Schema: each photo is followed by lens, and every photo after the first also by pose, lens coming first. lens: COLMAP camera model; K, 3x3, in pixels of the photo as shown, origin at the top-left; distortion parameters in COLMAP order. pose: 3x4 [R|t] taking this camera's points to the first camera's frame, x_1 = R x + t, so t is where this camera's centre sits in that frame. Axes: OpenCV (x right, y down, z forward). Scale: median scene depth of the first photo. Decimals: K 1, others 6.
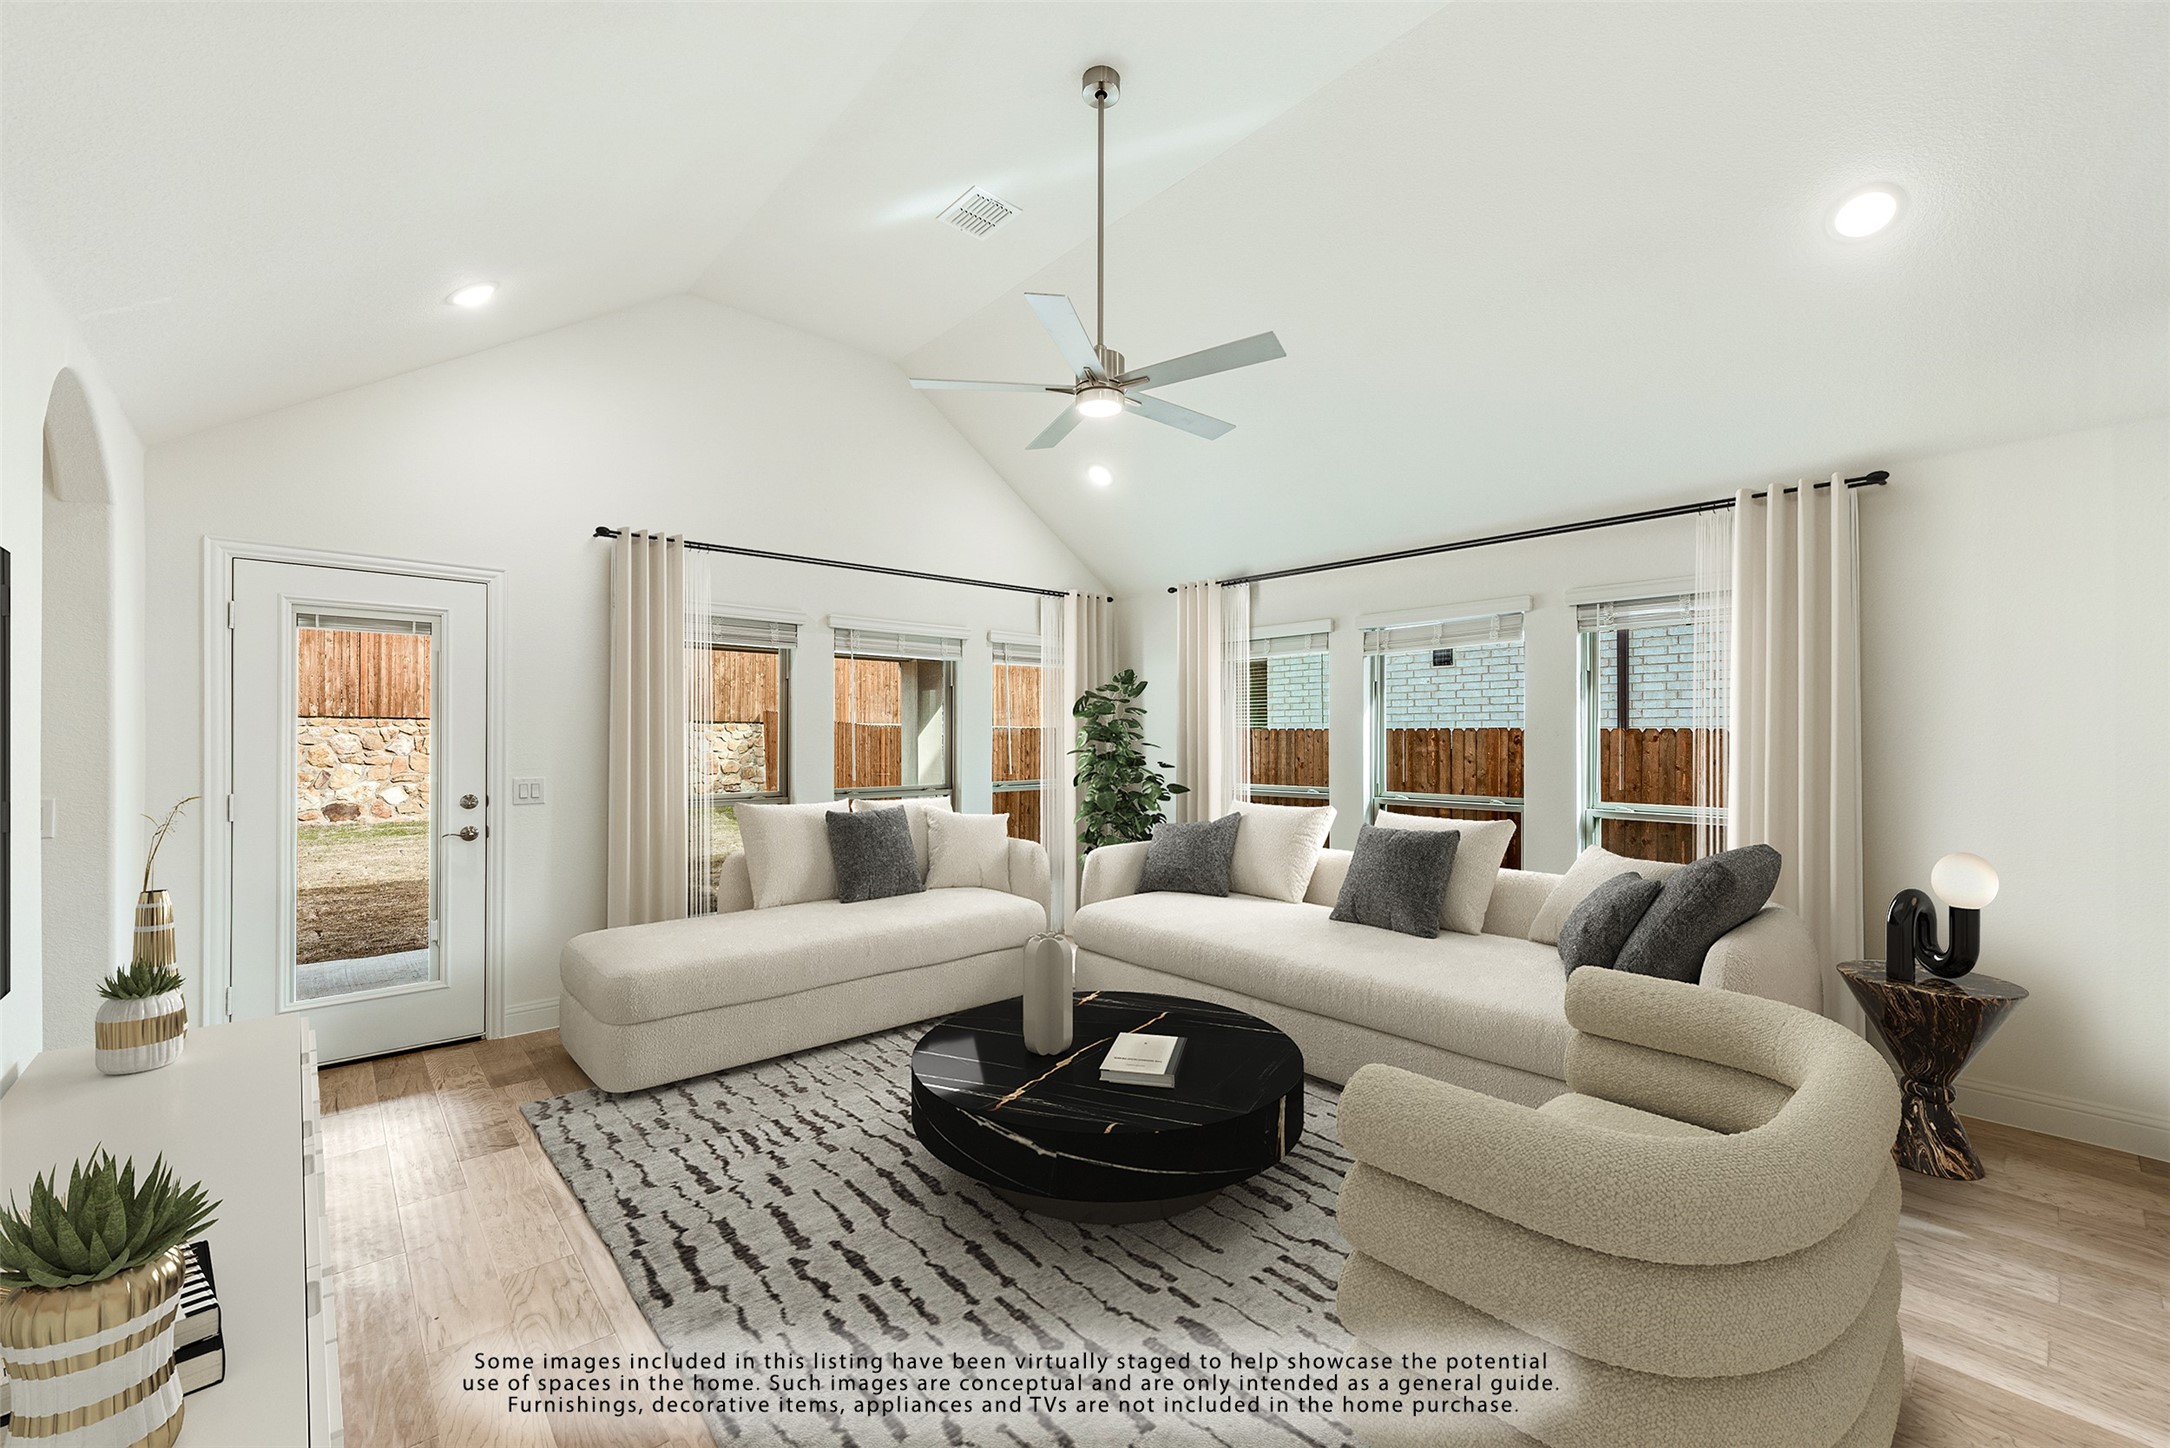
lens RADIAL K [[873.7, 0, 1089.1], [0, 873.7, 735.0], [0, 0, 1]] dist [0.018768, 0.000121]
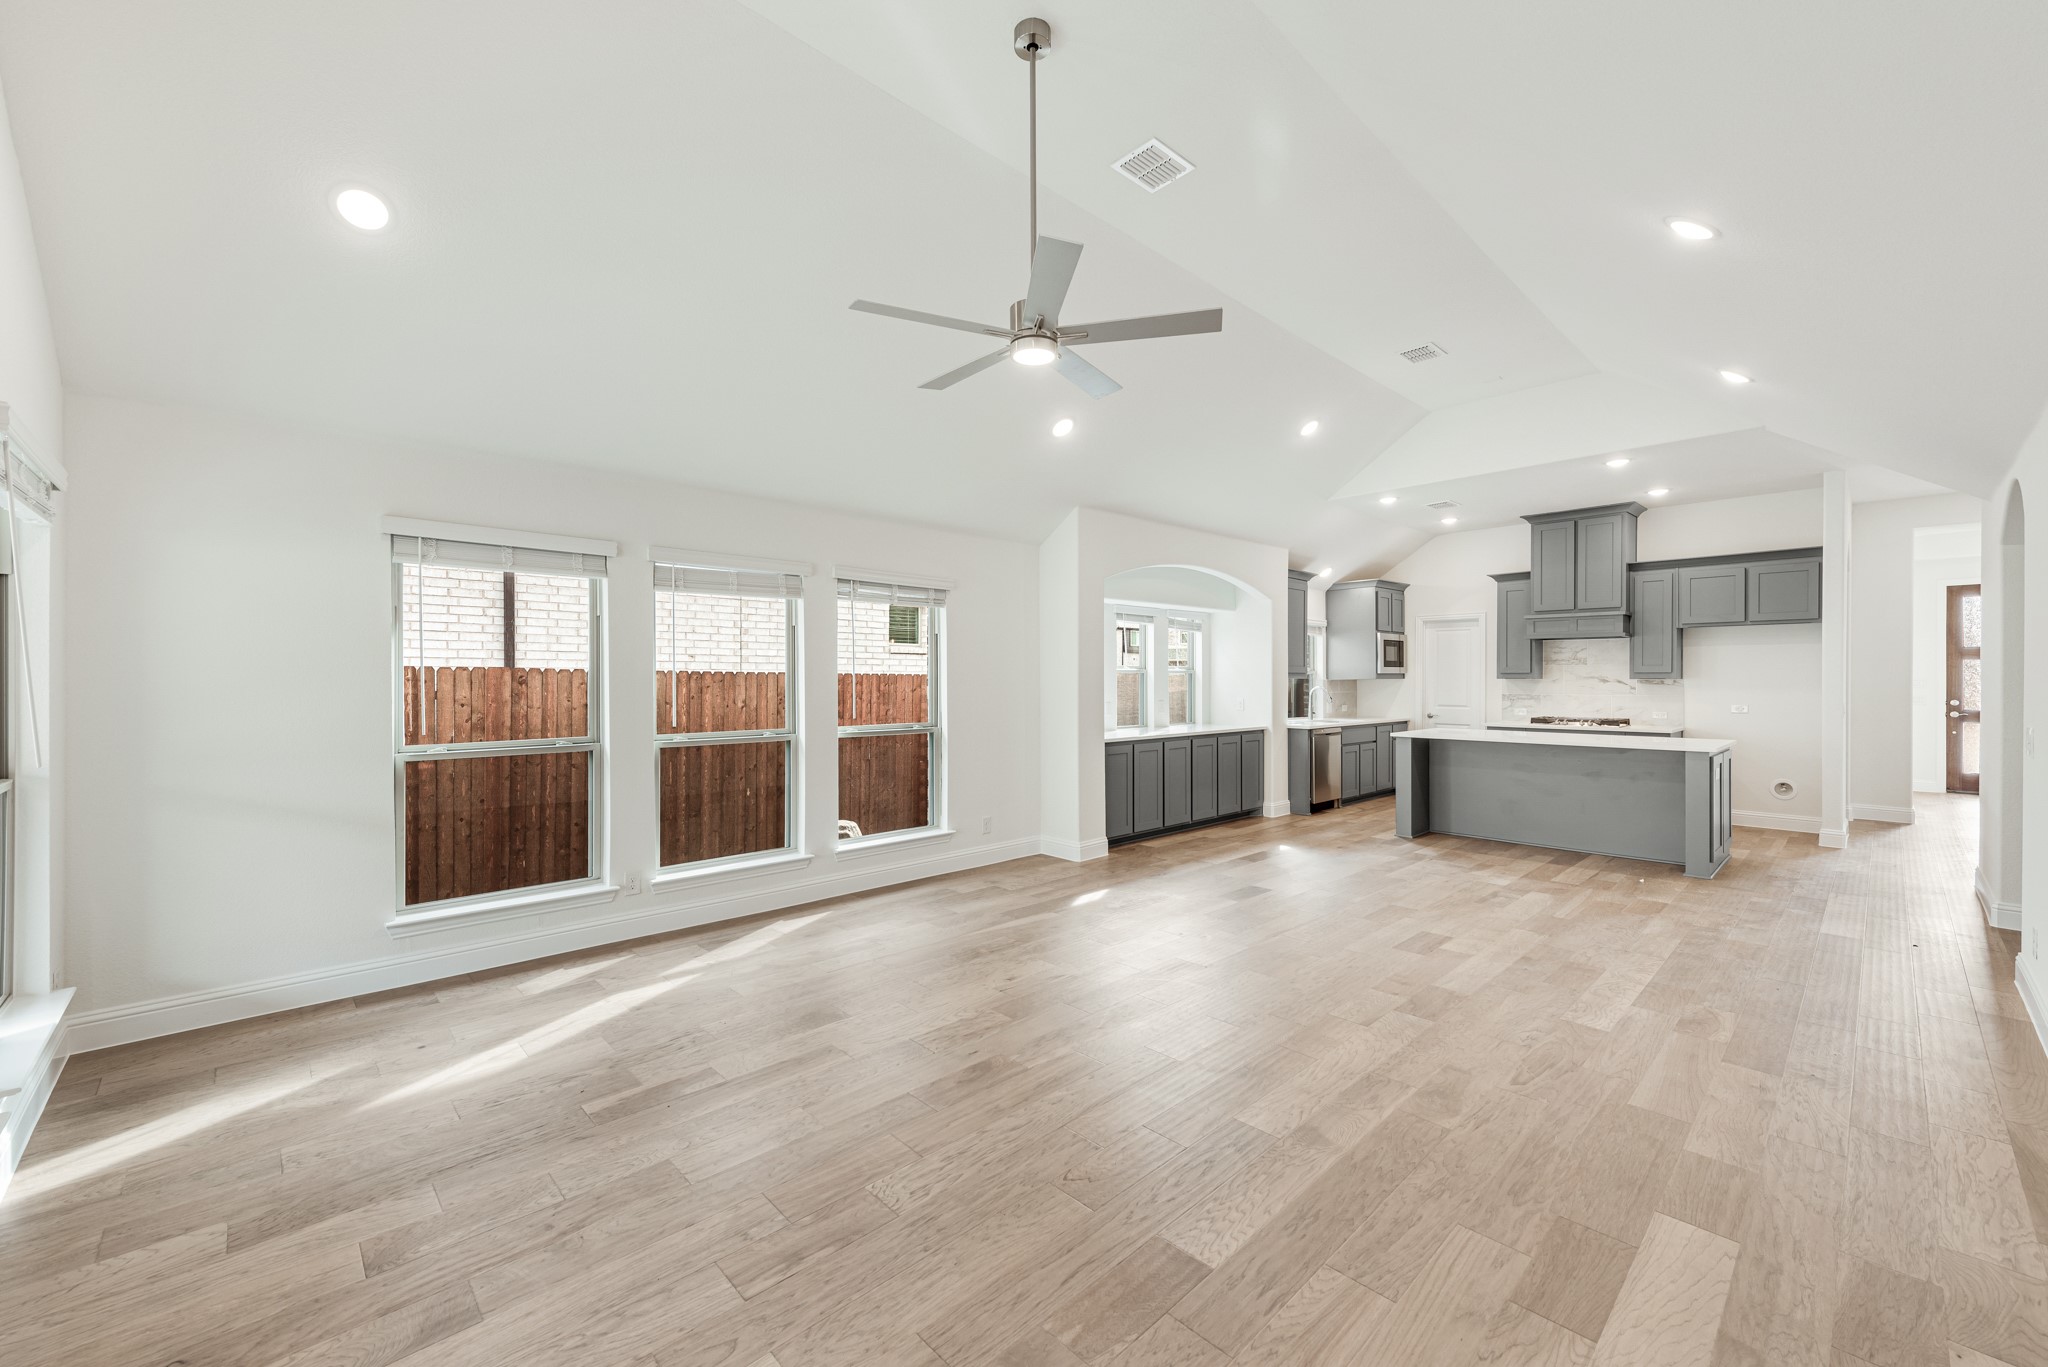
lens RADIAL K [[810.0, 0, 1024.0], [0, 810.0, 683.5], [0, 0, 1]] dist [0.022129, -0.009843]
pose [[-0.045336, -0.006112, 0.998953, -0.208883], [-0.004791, 0.999971, 0.005901, 0.000809], [-0.998960, -0.004519, -0.045363, 0.237639]]
